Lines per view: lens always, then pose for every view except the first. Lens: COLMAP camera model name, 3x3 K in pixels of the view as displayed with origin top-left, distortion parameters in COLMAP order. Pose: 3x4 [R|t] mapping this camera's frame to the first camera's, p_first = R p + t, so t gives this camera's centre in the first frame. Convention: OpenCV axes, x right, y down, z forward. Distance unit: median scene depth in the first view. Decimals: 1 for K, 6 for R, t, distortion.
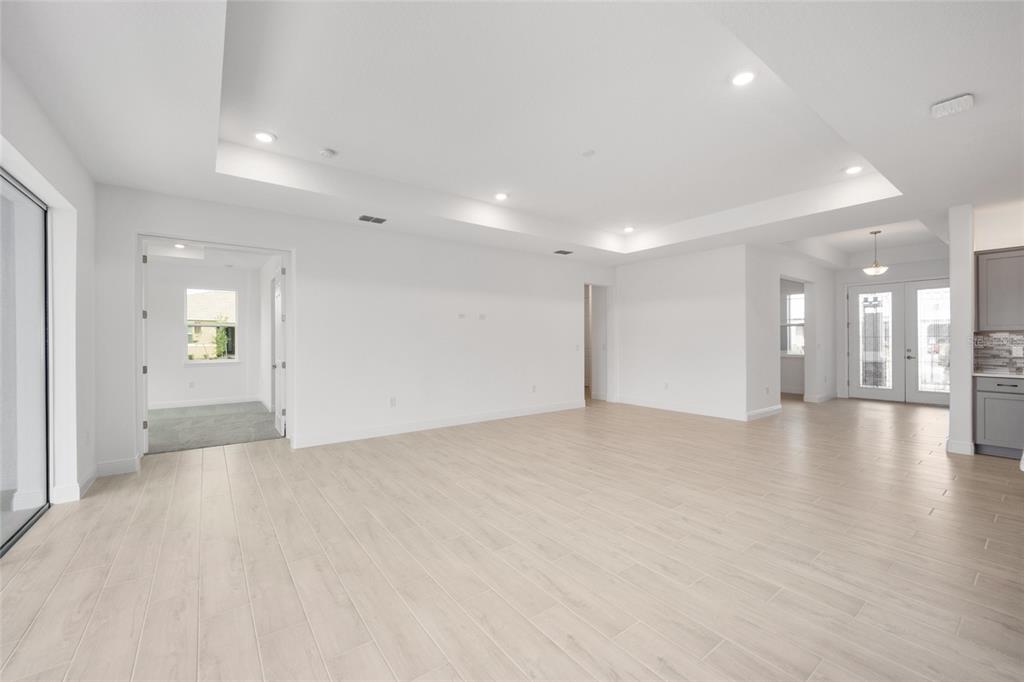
lens RADIAL K [[410.4, 0, 514.1], [0, 410.4, 341.5], [0, 0, 1]] dist [0.000955, -0.000086]
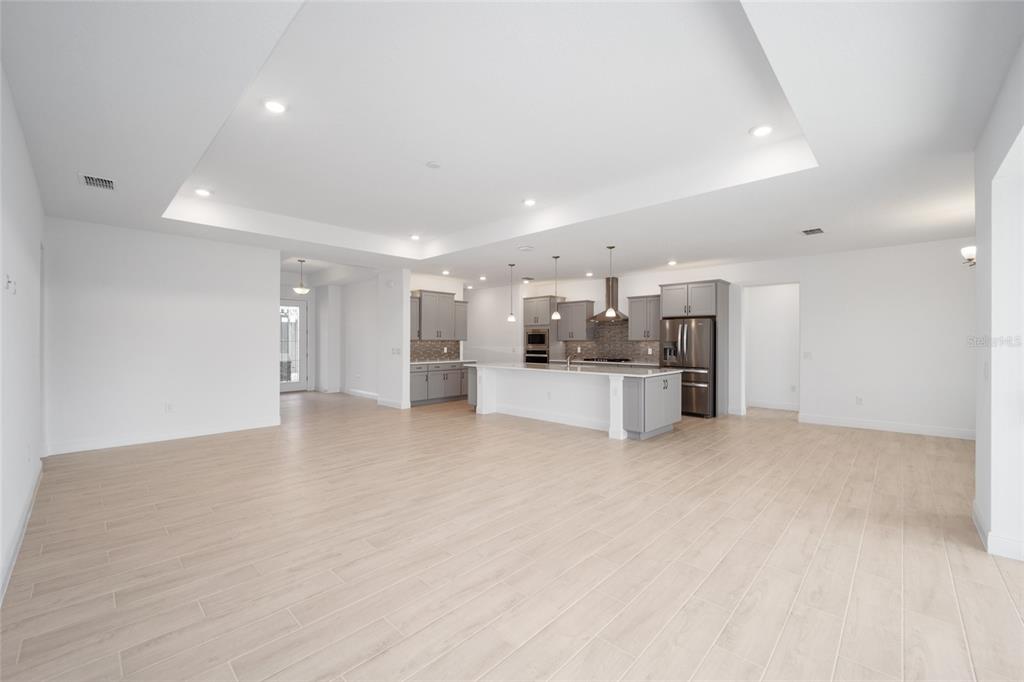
lens RADIAL K [[410.4, 0, 512.5], [0, 410.4, 340.8], [0, 0, 1]] dist [0.000955, -0.000086]
pose [[-0.163467, 0.005233, 0.986535, -0.782148], [0.000863, 0.999986, -0.005161, -0.010206], [-0.986548, 0.000008, -0.163469, 0.876574]]
